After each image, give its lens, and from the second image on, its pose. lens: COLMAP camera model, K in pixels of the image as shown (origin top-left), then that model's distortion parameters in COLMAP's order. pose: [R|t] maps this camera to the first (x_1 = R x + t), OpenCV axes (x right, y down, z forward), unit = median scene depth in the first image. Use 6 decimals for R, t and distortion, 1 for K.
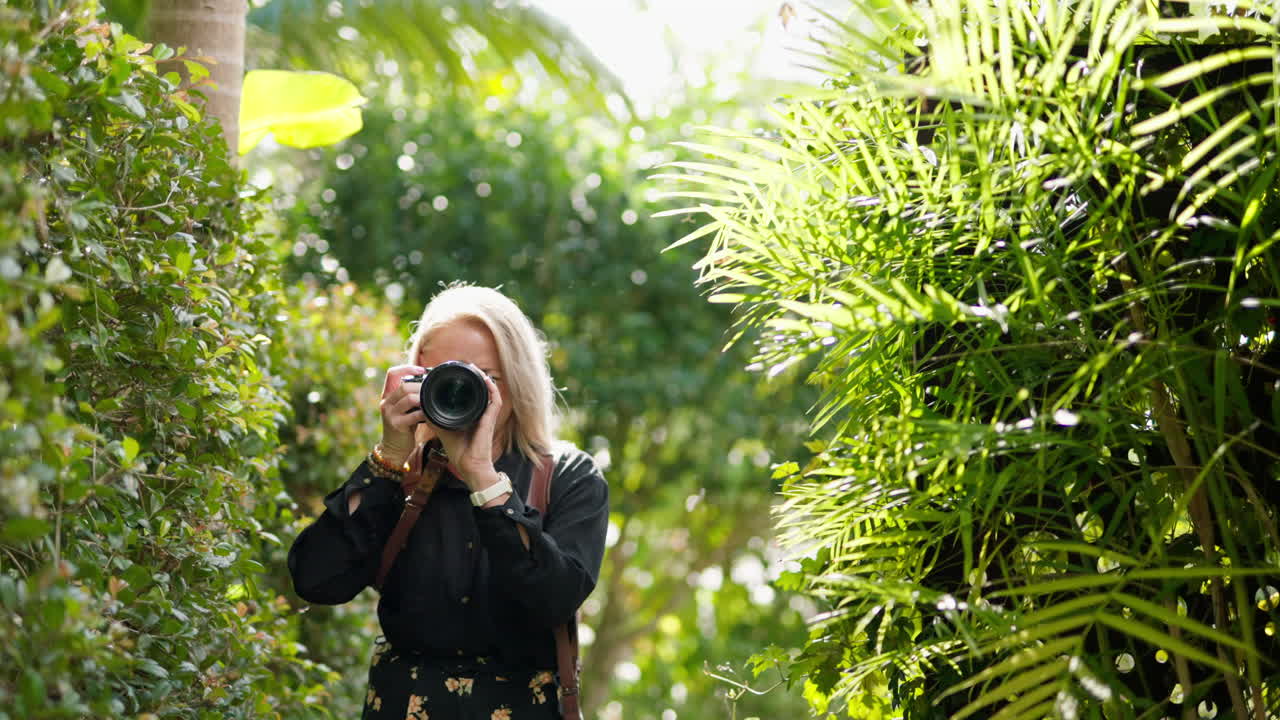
lens RADIAL K [[515.5, 0, 640.2], [0, 515.5, 360.3], [0, 0, 1]] dist [0.001098, -0.000281]
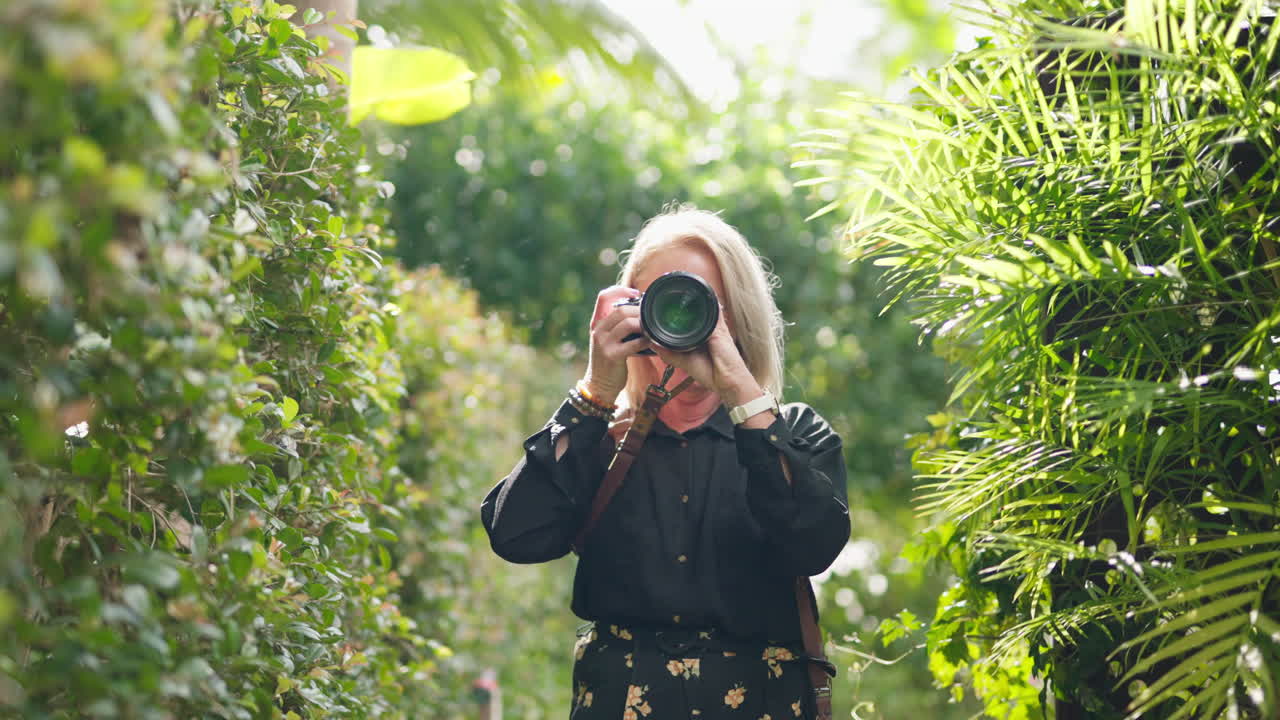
lens RADIAL K [[514.6, 0, 640.0], [0, 514.6, 374.6], [0, 0, 1]] dist [-0.001471, -0.000514]
pose [[0.999993, 0.000798, -0.003613, -0.285353], [-0.000786, 0.999994, 0.003257, 0.094284], [0.003616, -0.003254, 0.999988, 0.003024]]
